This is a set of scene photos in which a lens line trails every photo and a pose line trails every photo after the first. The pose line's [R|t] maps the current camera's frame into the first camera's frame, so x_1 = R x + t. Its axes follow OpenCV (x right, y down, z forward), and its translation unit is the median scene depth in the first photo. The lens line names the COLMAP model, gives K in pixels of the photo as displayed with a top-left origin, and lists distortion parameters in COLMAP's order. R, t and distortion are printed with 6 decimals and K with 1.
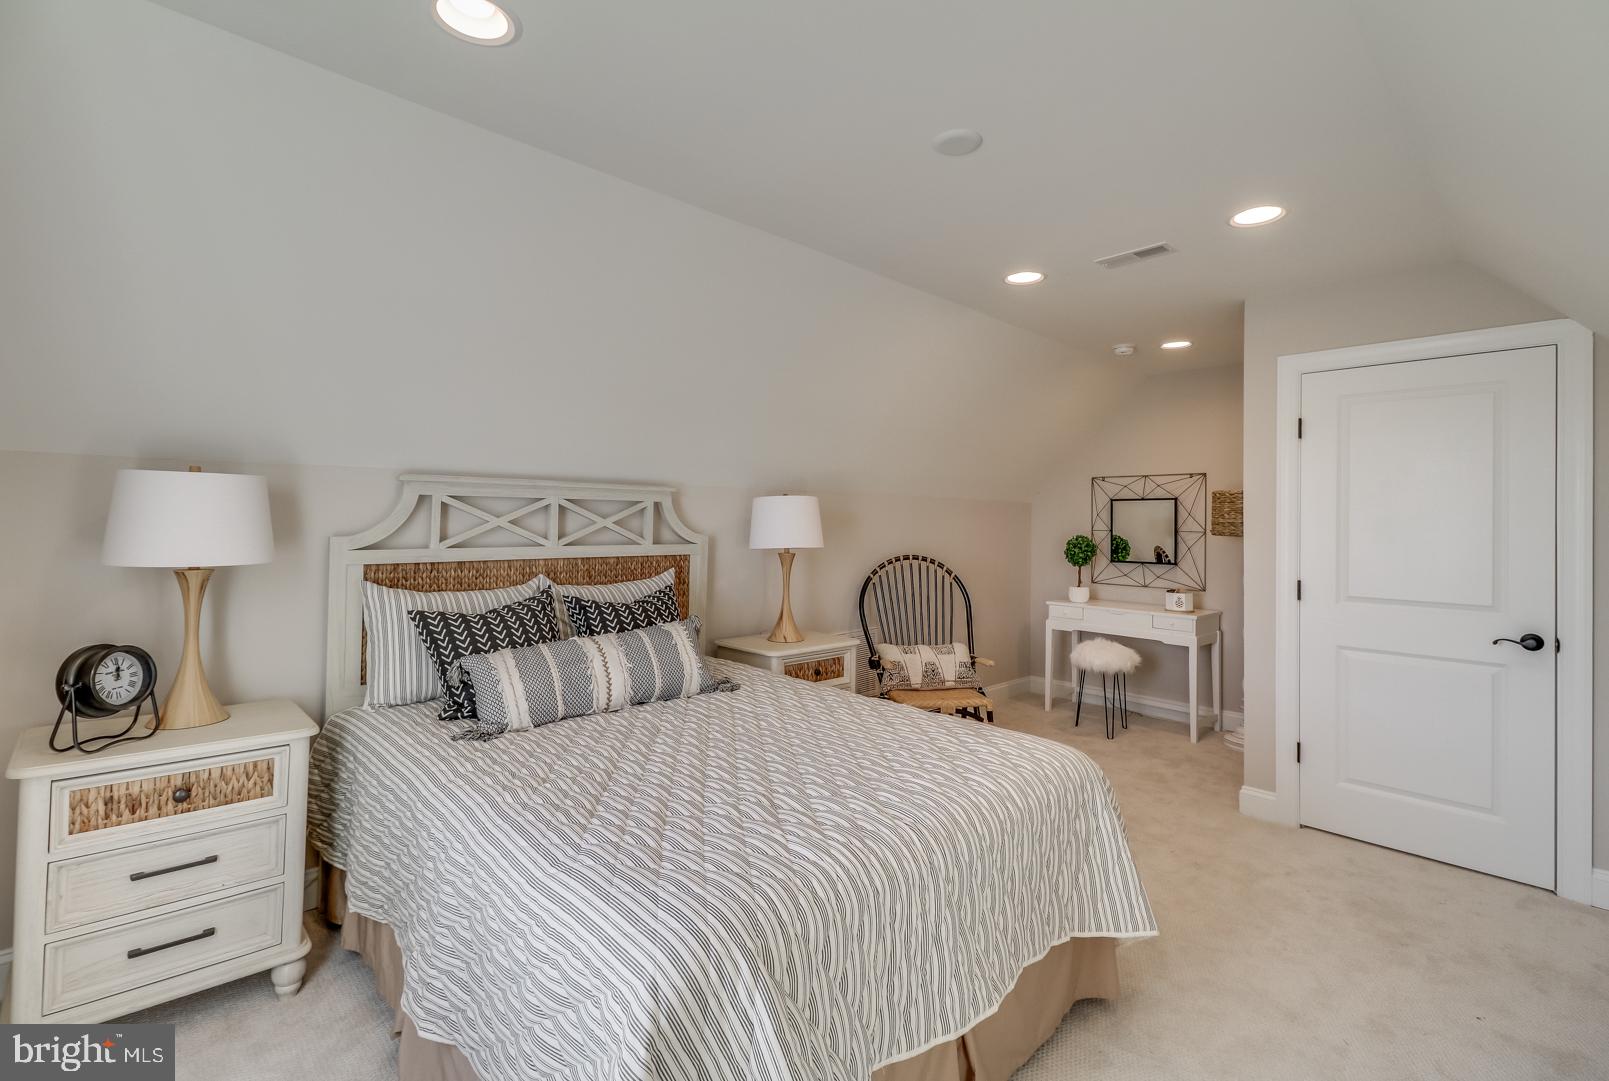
lens RADIAL K [[743.9, 0, 806.2], [0, 743.9, 518.3], [0, 0, 1]] dist [-0.000482, -0.000250]
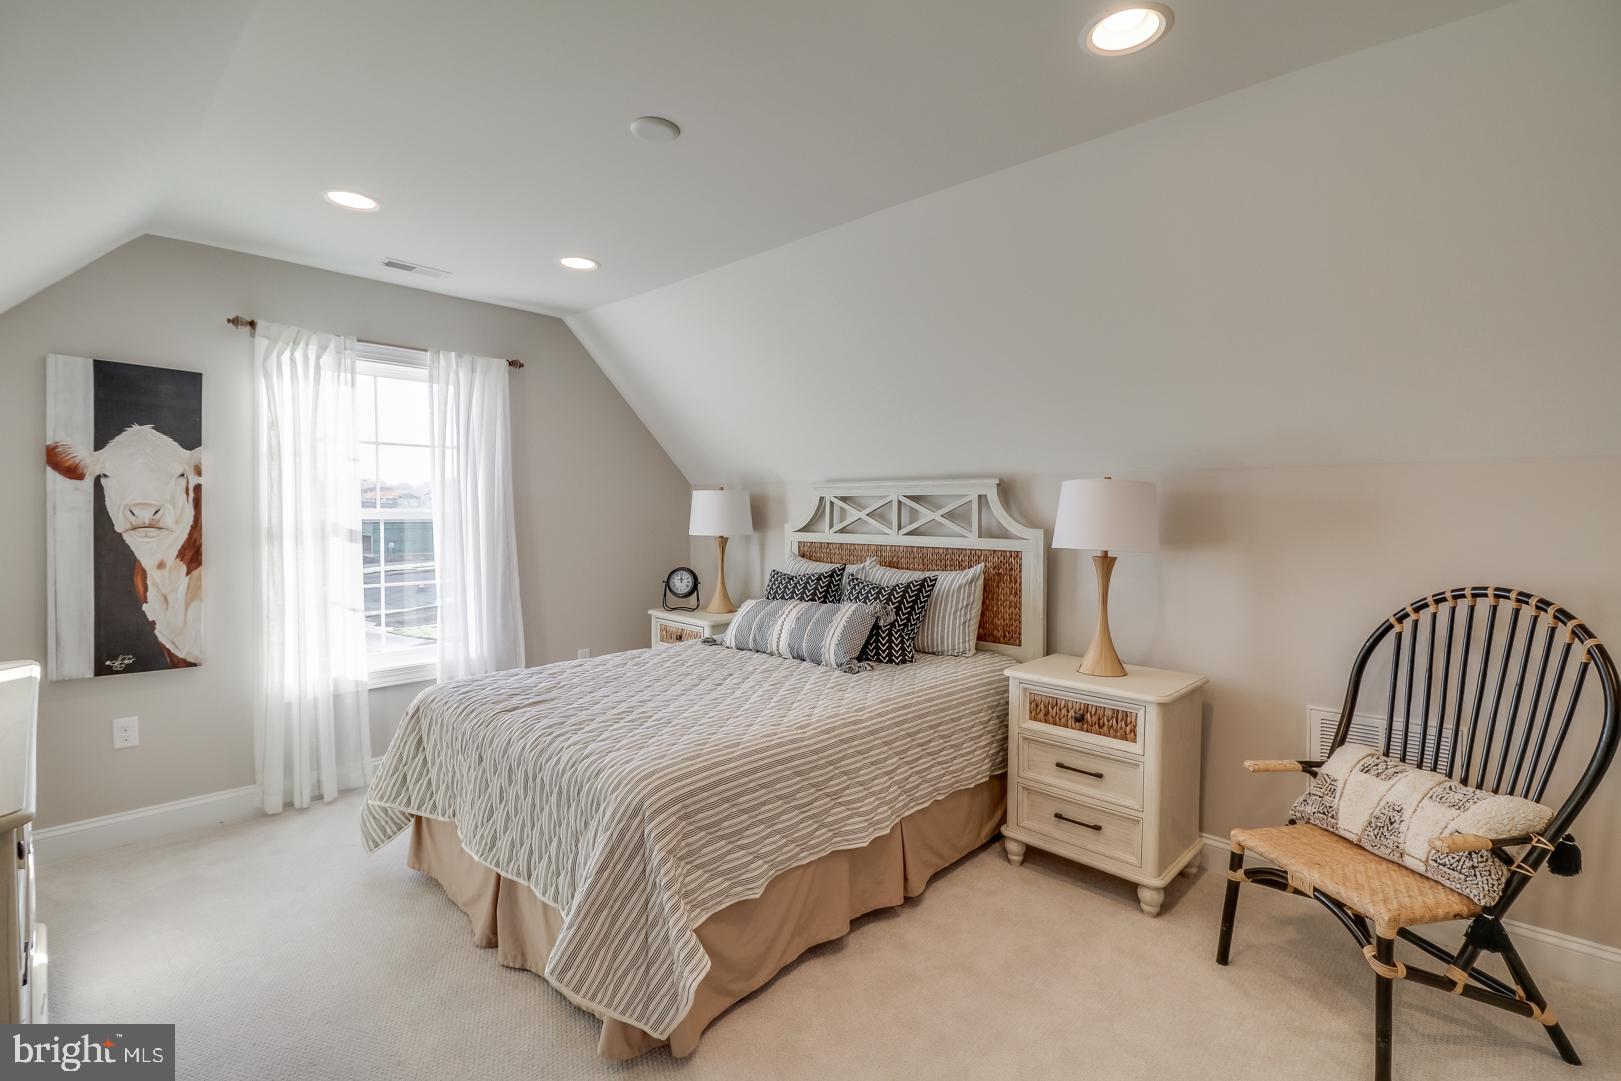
lens RADIAL K [[713.2, 0, 810.0], [0, 713.2, 561.4], [0, 0, 1]] dist [-0.001325, -0.000404]
pose [[0.060239, 0.057624, -0.996519, 0.805334], [-0.006113, 0.998335, 0.057359, 0.014485], [0.998165, 0.002637, 0.060491, 0.793808]]
